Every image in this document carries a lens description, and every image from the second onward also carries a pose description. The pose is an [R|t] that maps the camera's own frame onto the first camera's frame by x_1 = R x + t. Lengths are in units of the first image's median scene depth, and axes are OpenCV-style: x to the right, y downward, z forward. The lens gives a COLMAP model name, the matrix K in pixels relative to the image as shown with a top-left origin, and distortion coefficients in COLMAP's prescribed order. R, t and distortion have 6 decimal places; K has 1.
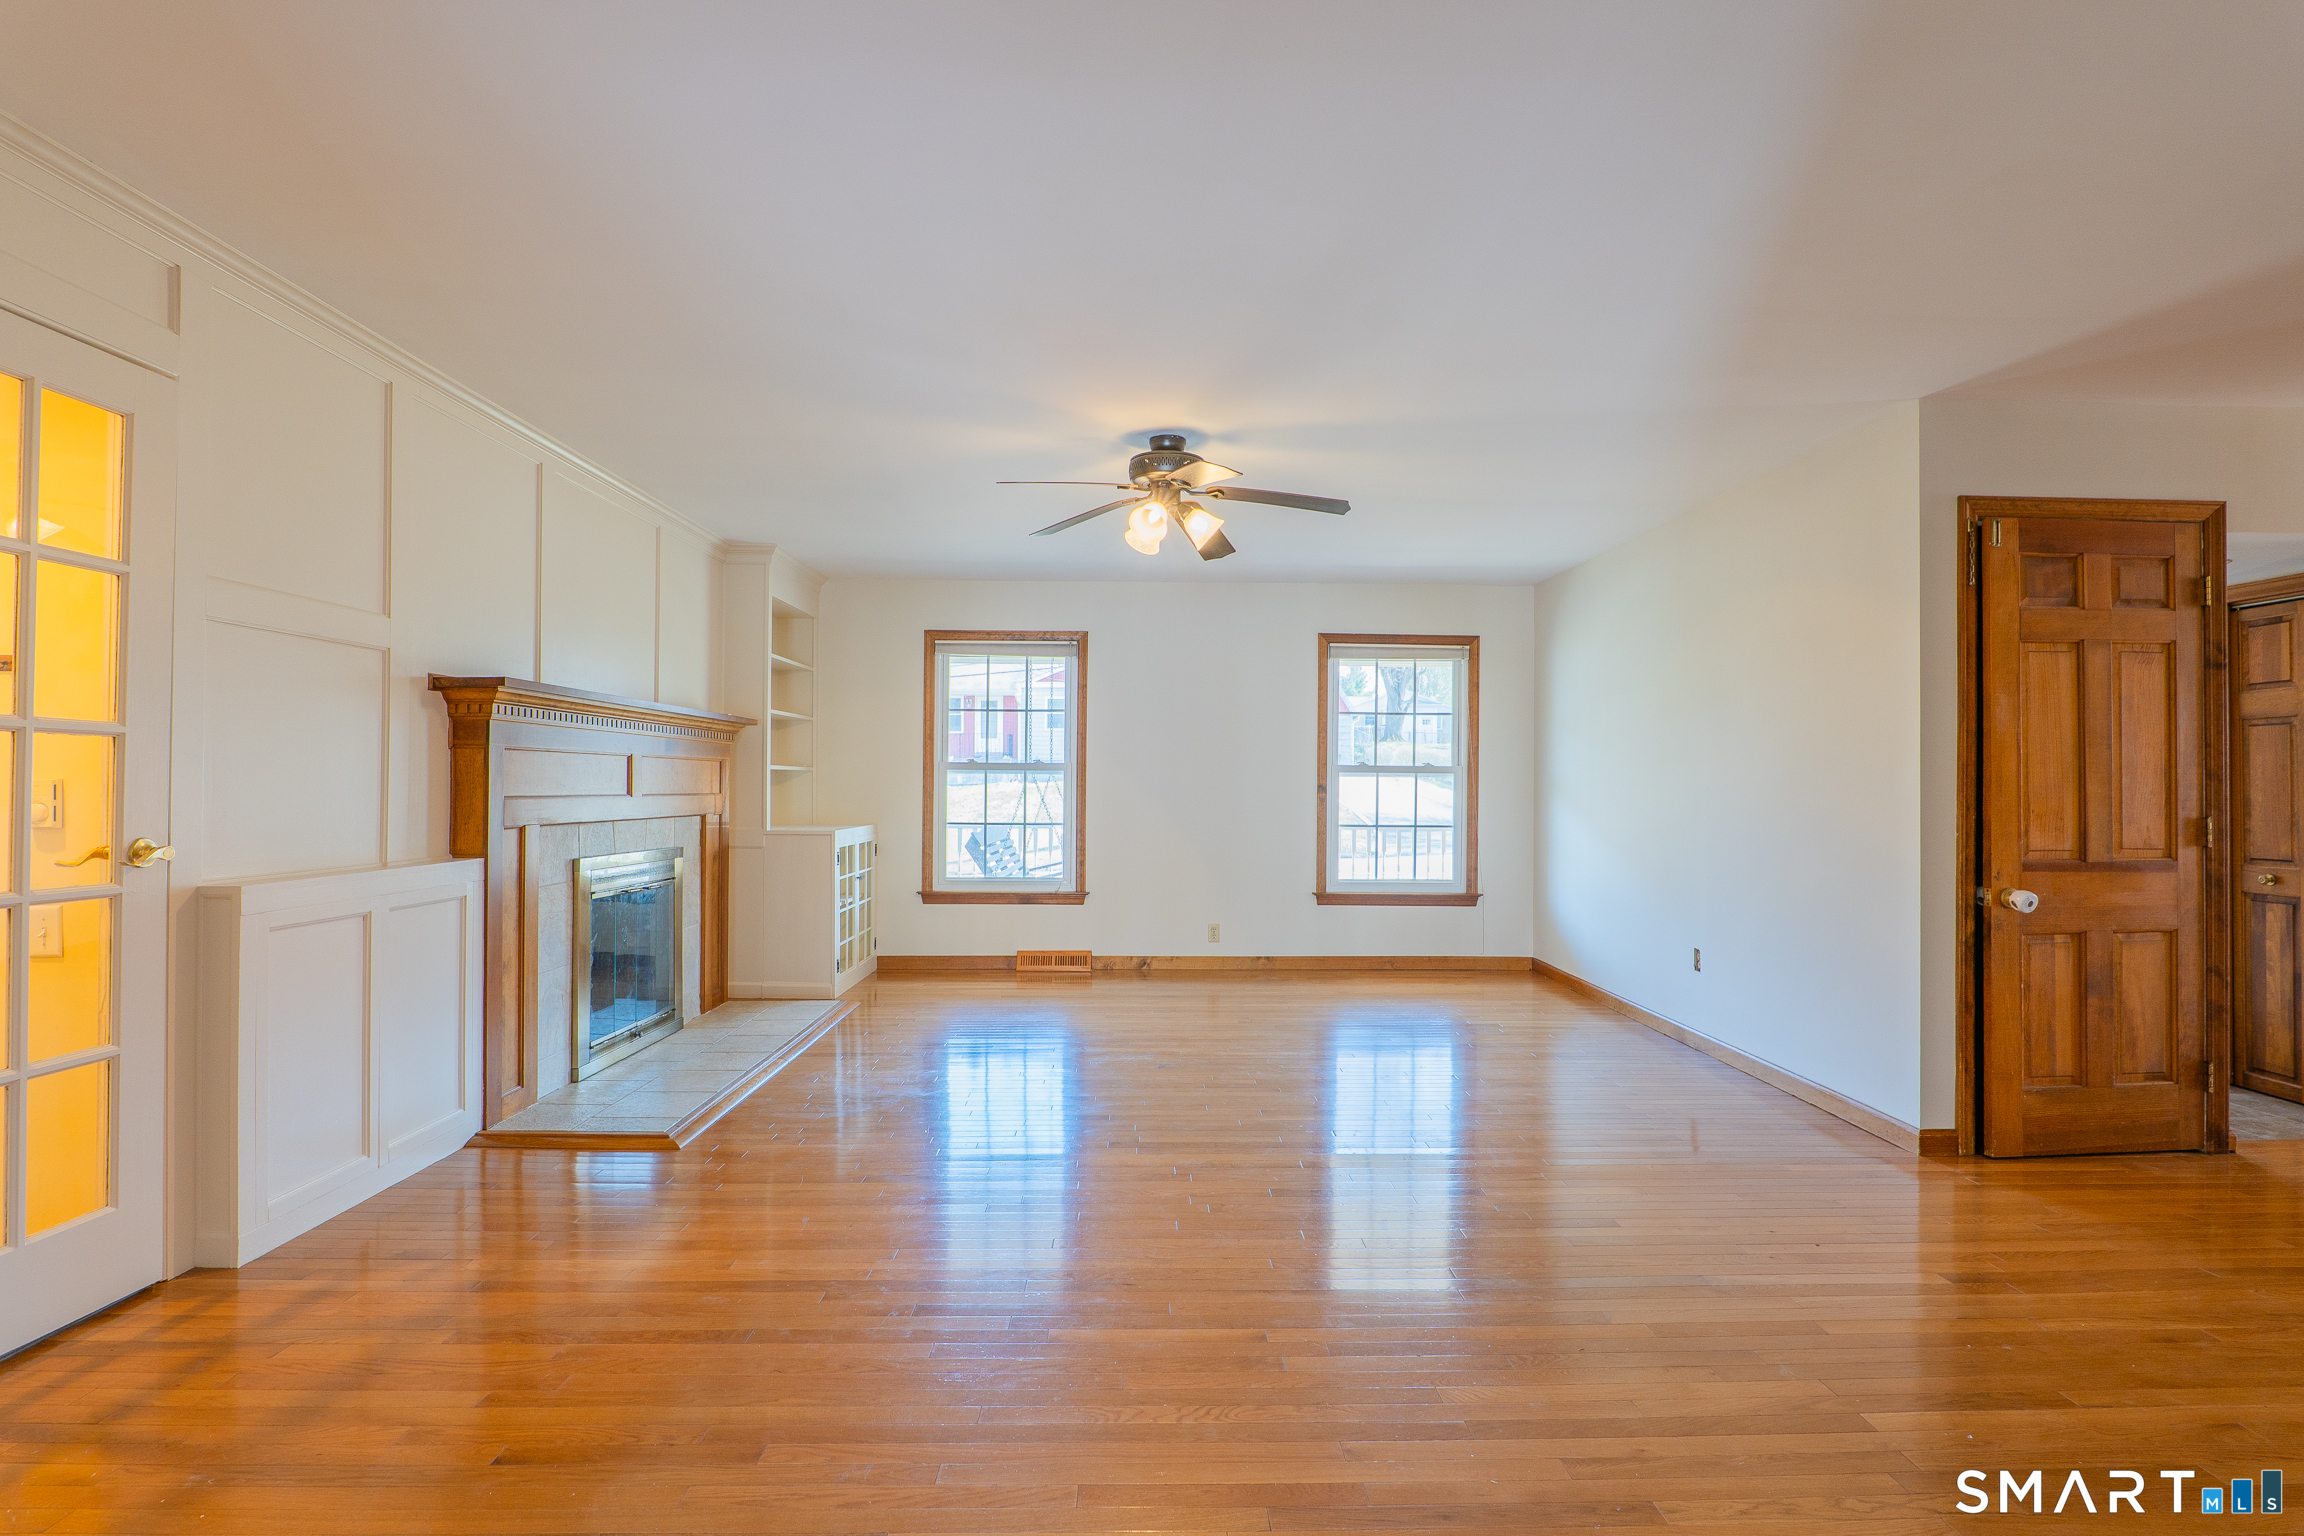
lens RADIAL K [[1072.2, 0, 1159.3], [0, 1072.2, 774.2], [0, 0, 1]] dist [-0.019818, 0.004480]
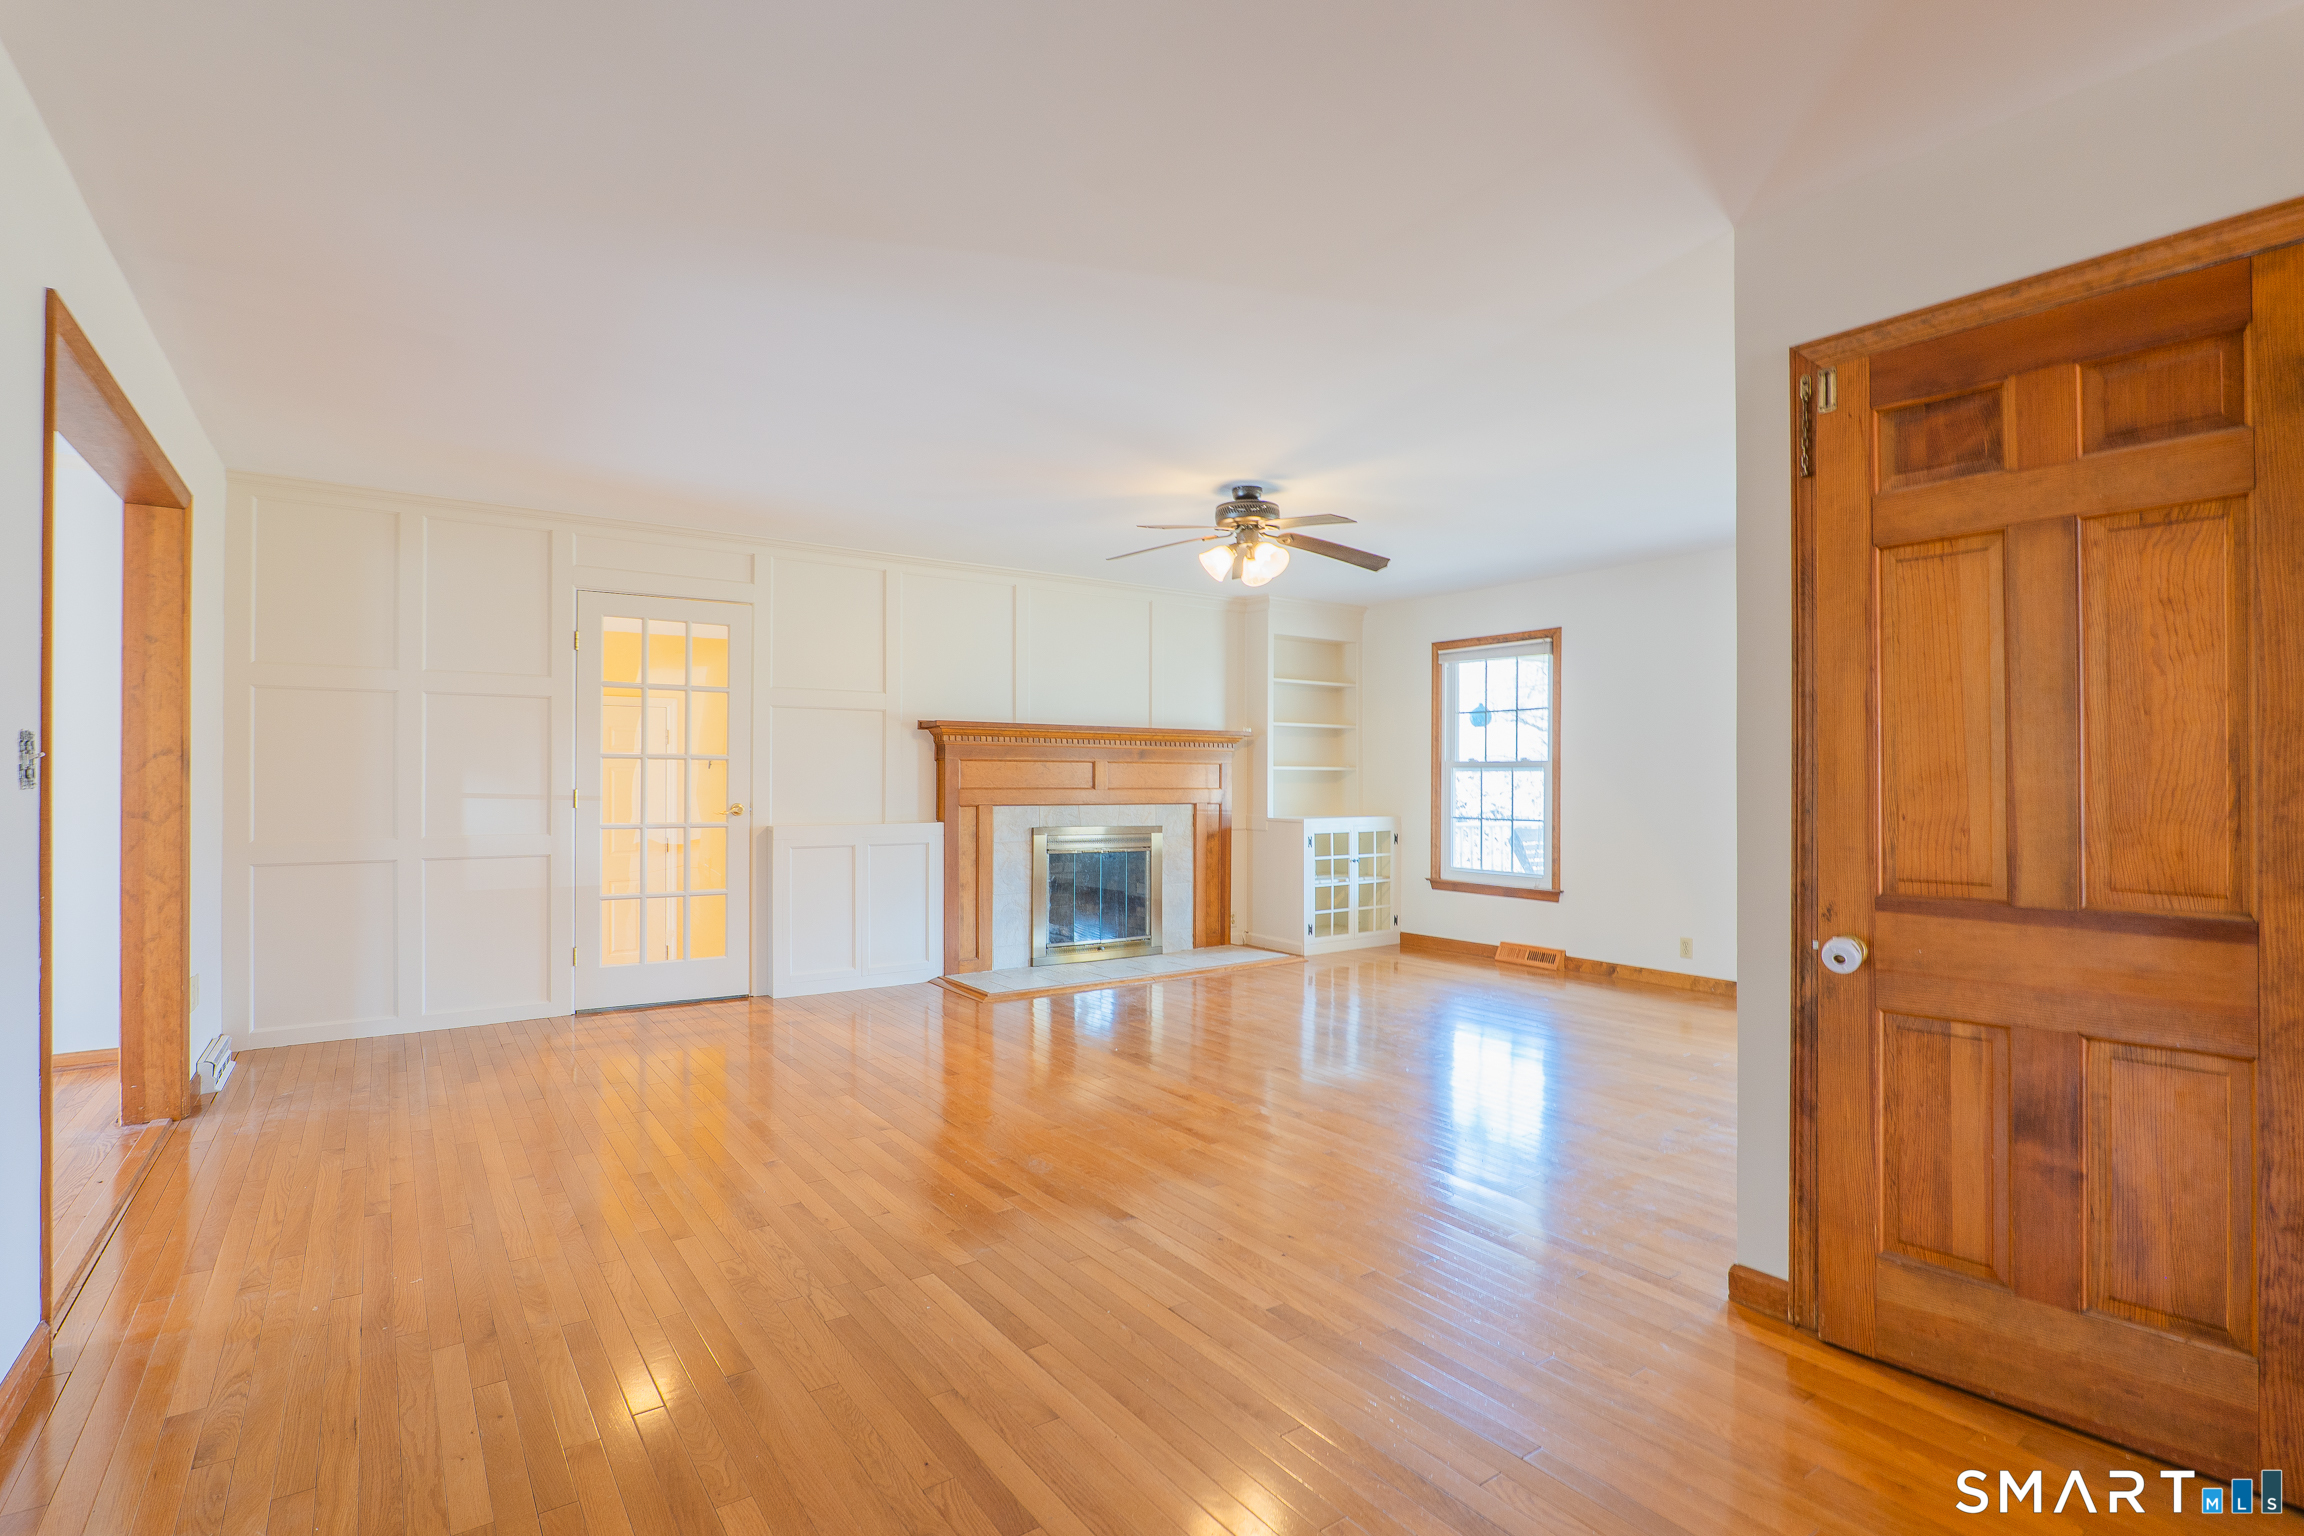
lens RADIAL K [[1072.2, 0, 1189.5], [0, 1072.2, 787.2], [0, 0, 1]] dist [-0.019818, 0.004480]
pose [[0.589515, 0.001552, -0.807756, 0.643804], [0.007620, 0.999943, 0.007482, 0.005615], [0.807721, -0.010565, 0.589470, 0.173183]]
